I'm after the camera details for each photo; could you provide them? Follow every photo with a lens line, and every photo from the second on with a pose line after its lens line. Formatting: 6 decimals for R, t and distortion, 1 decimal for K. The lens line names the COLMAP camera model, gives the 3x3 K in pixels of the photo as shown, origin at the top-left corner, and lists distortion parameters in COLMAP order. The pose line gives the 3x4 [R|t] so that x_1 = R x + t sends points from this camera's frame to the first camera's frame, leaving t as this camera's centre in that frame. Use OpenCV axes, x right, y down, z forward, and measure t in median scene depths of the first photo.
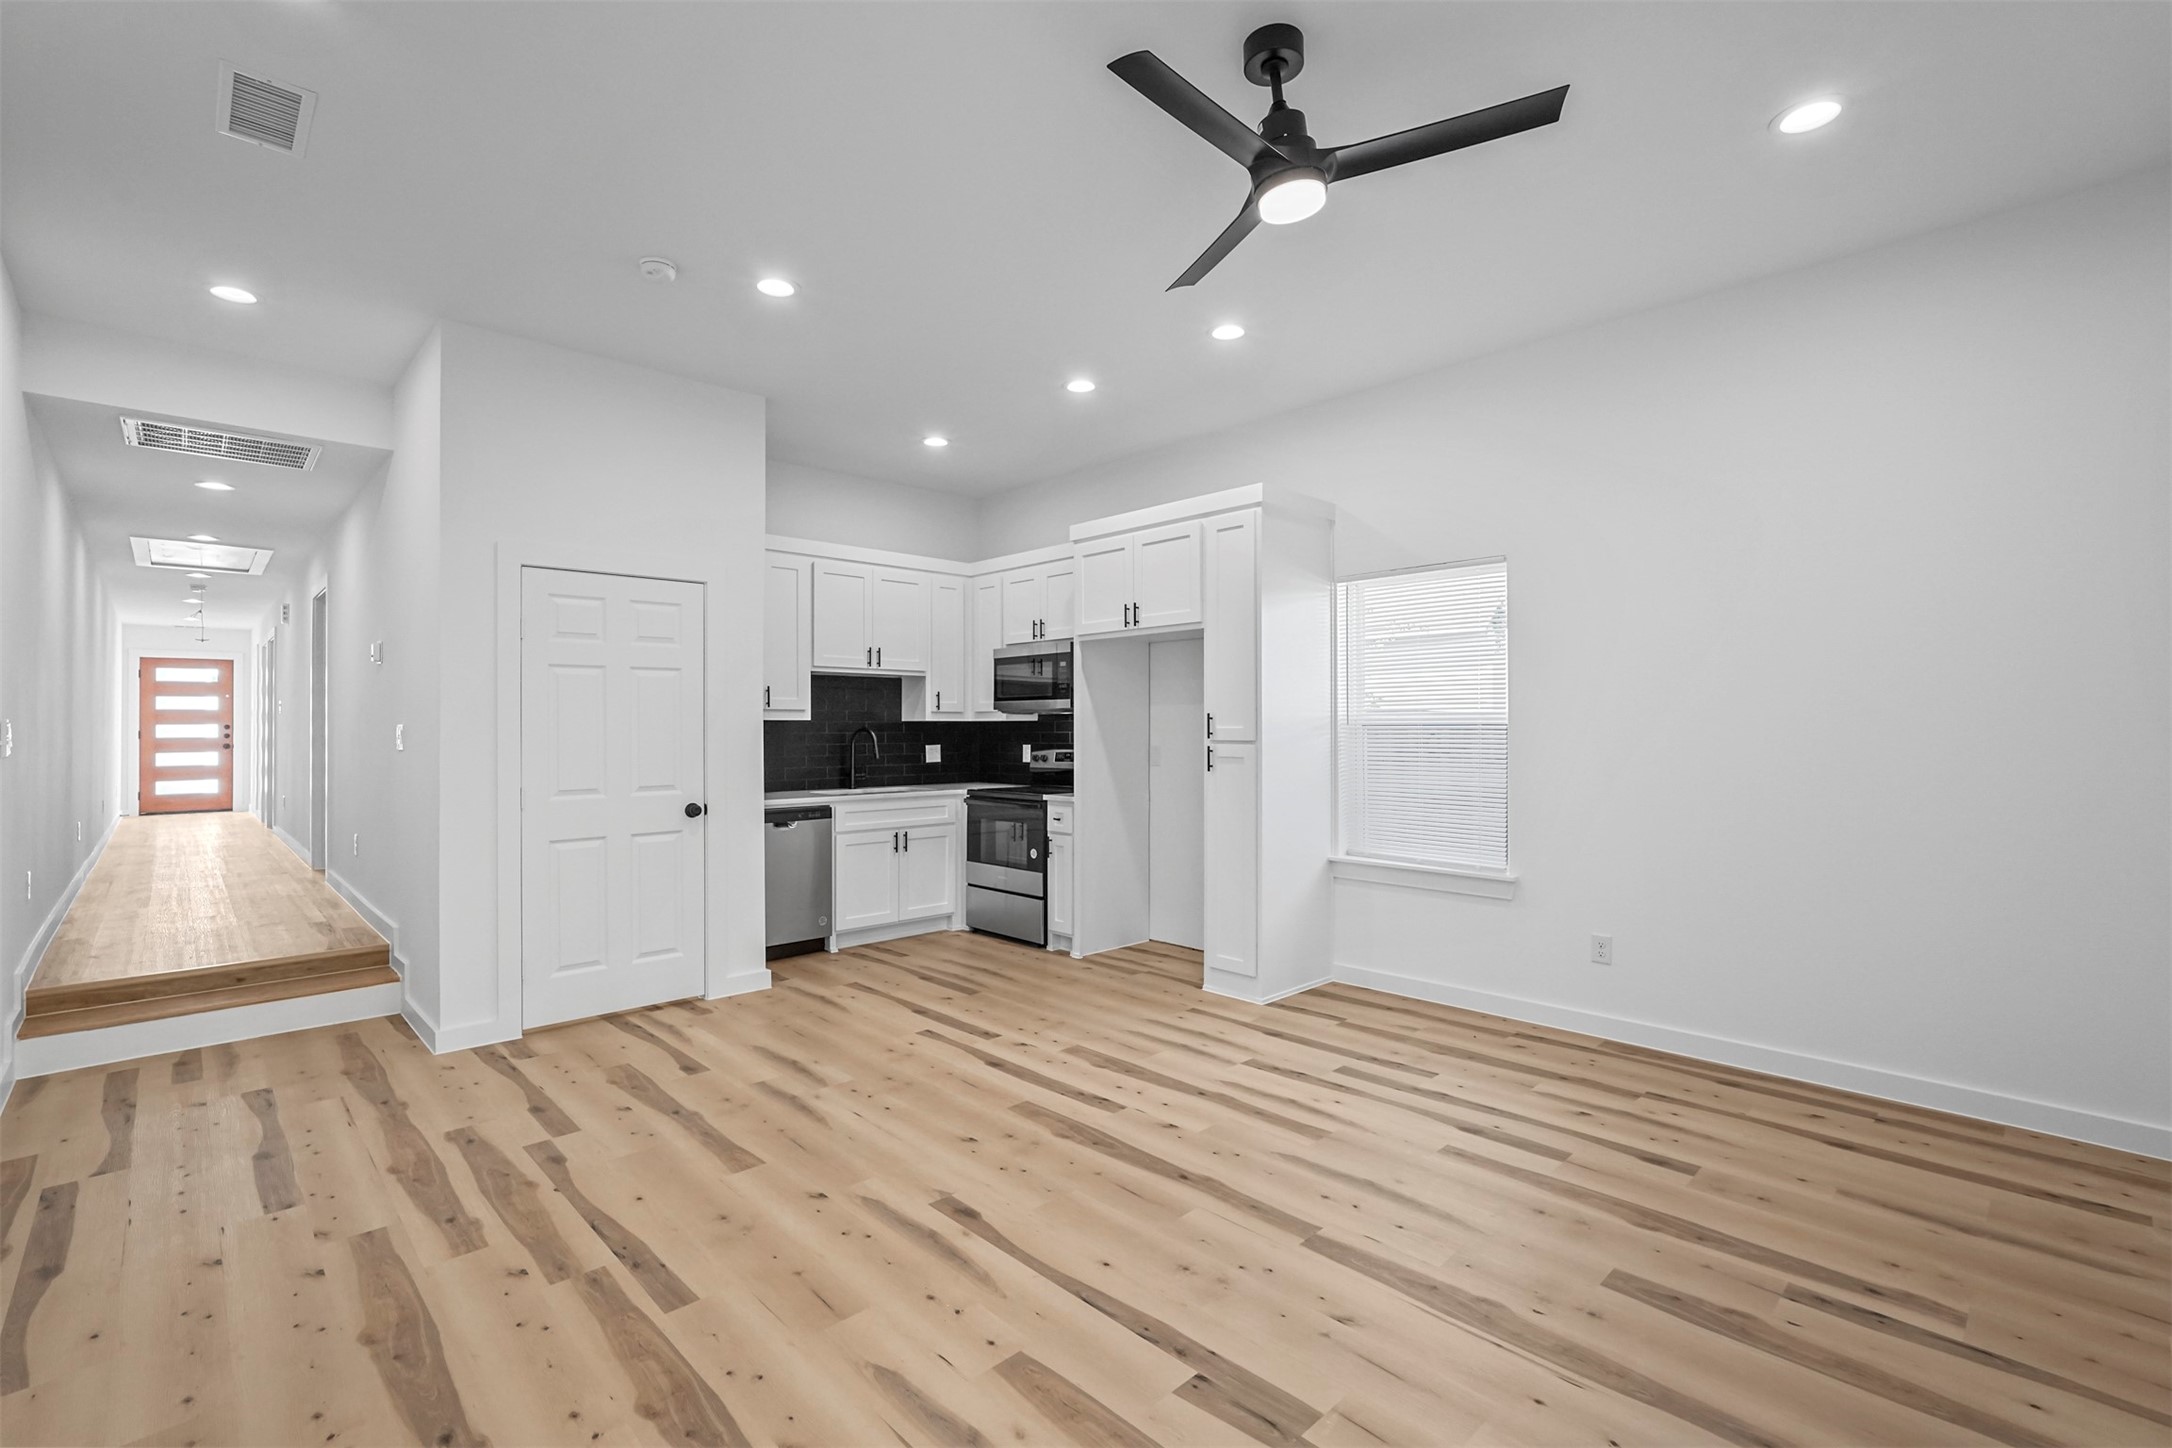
lens RADIAL K [[968.7, 0, 1082.1], [0, 968.7, 721.5], [0, 0, 1]] dist [0.004283, 0.000351]
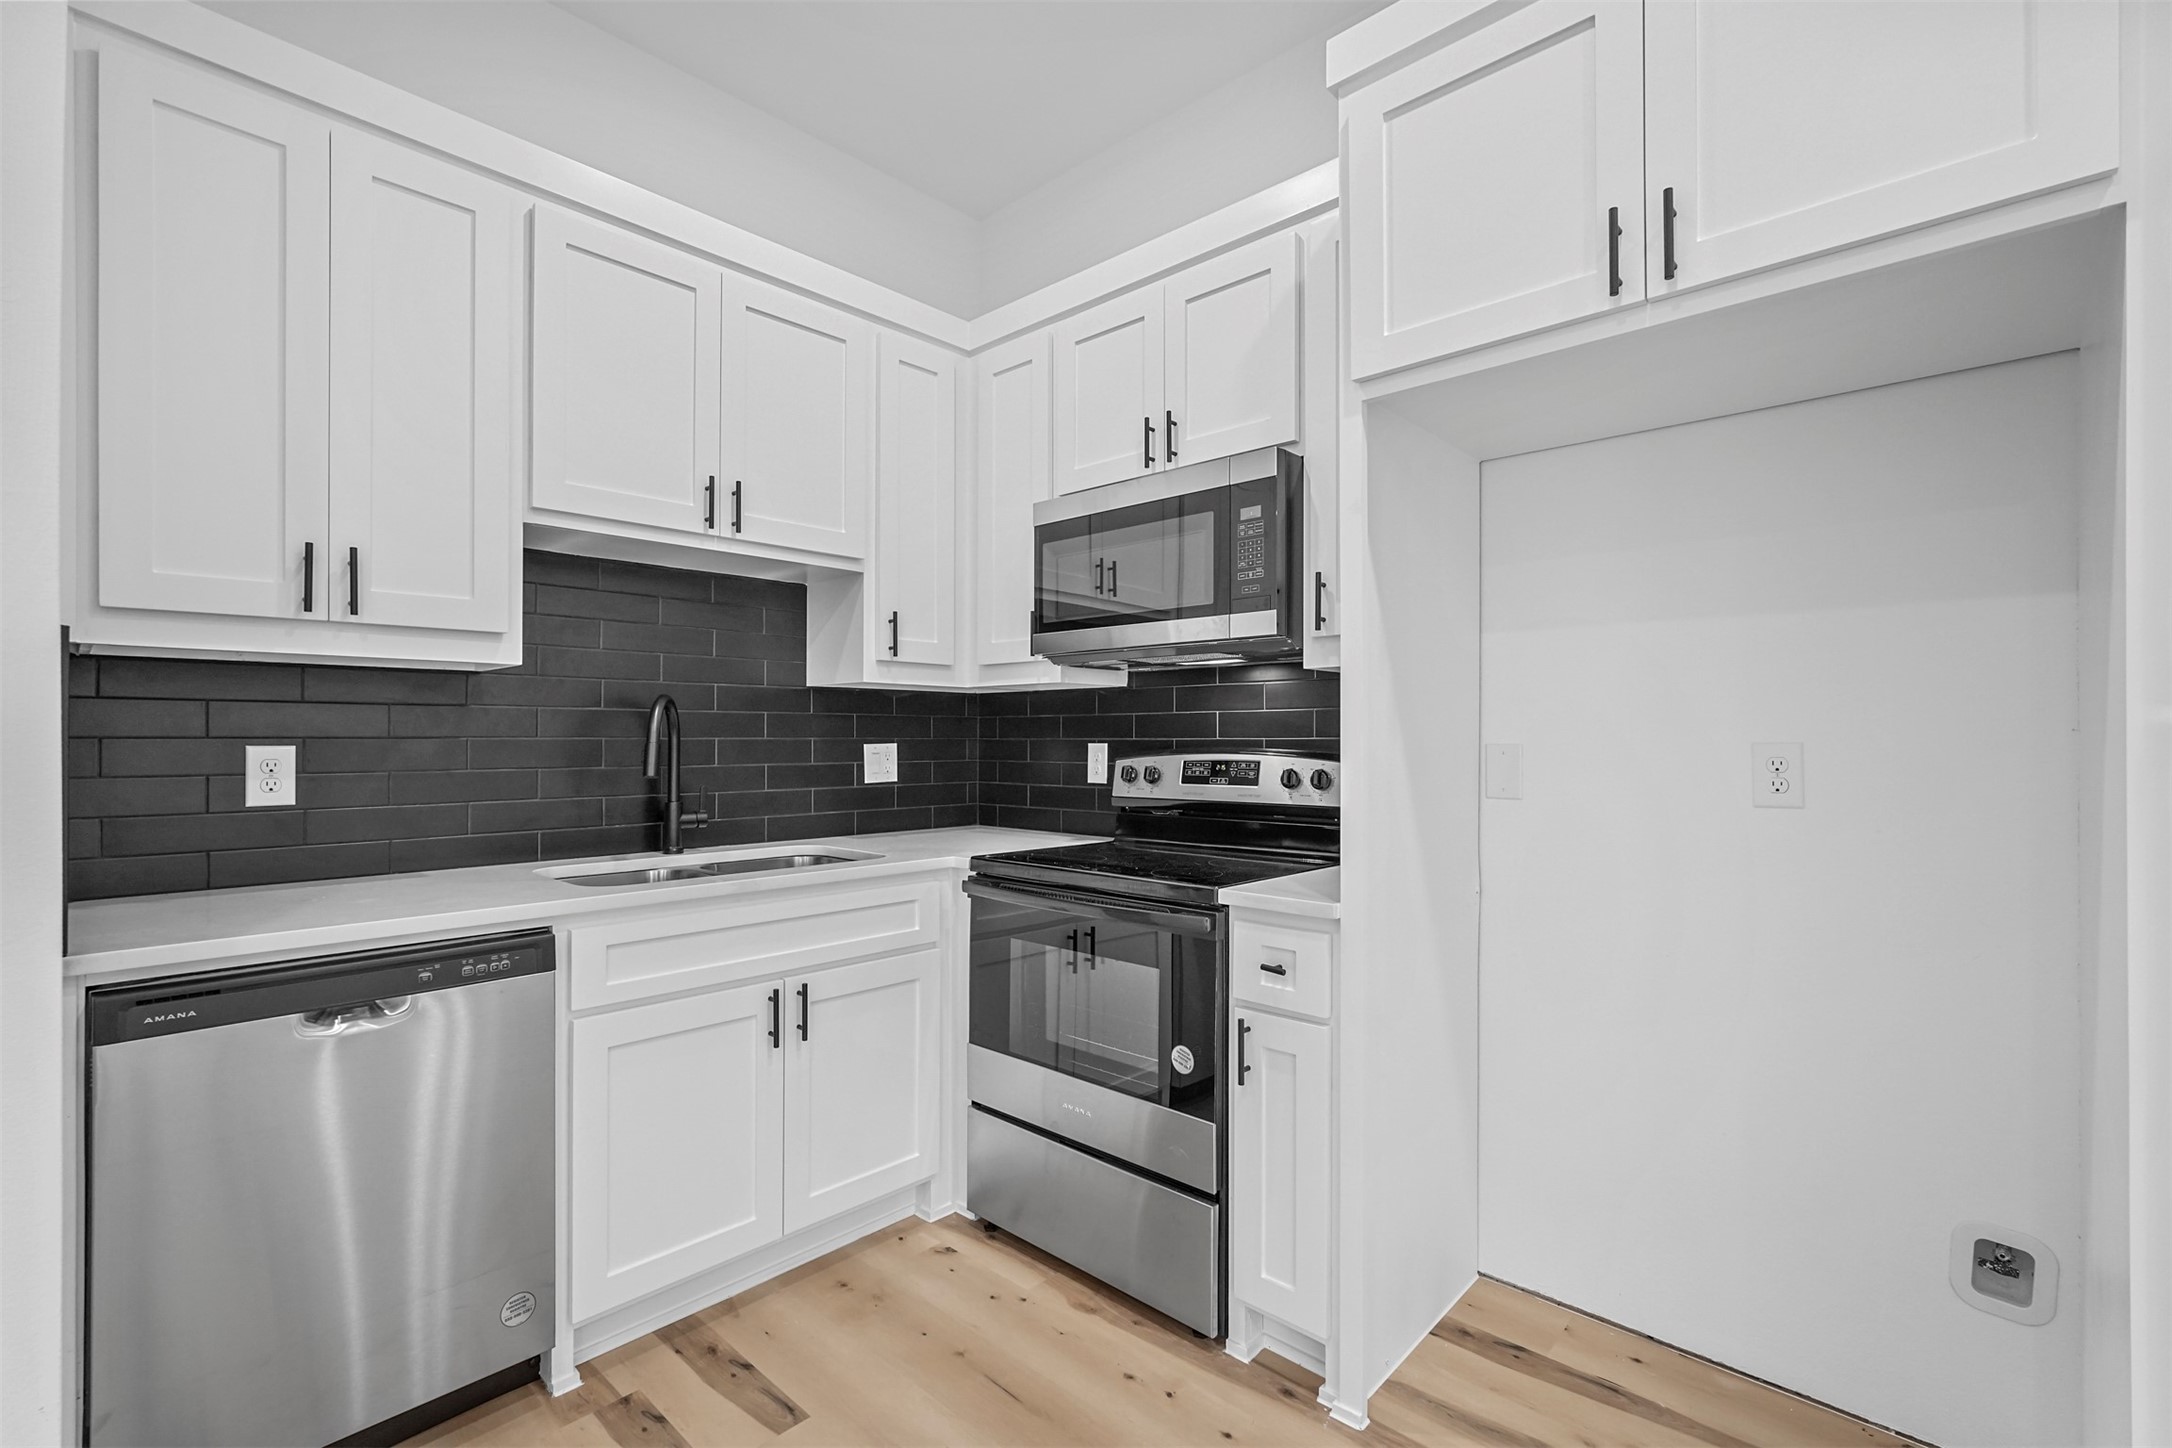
lens RADIAL K [[968.7, 0, 1093.0], [0, 968.7, 737.2], [0, 0, 1]] dist [0.004283, 0.000351]
pose [[0.997872, 0.004251, 0.065059, -0.095727], [-0.004740, 0.999962, 0.007351, 0.019735], [-0.065025, -0.007643, 0.997854, 0.614548]]
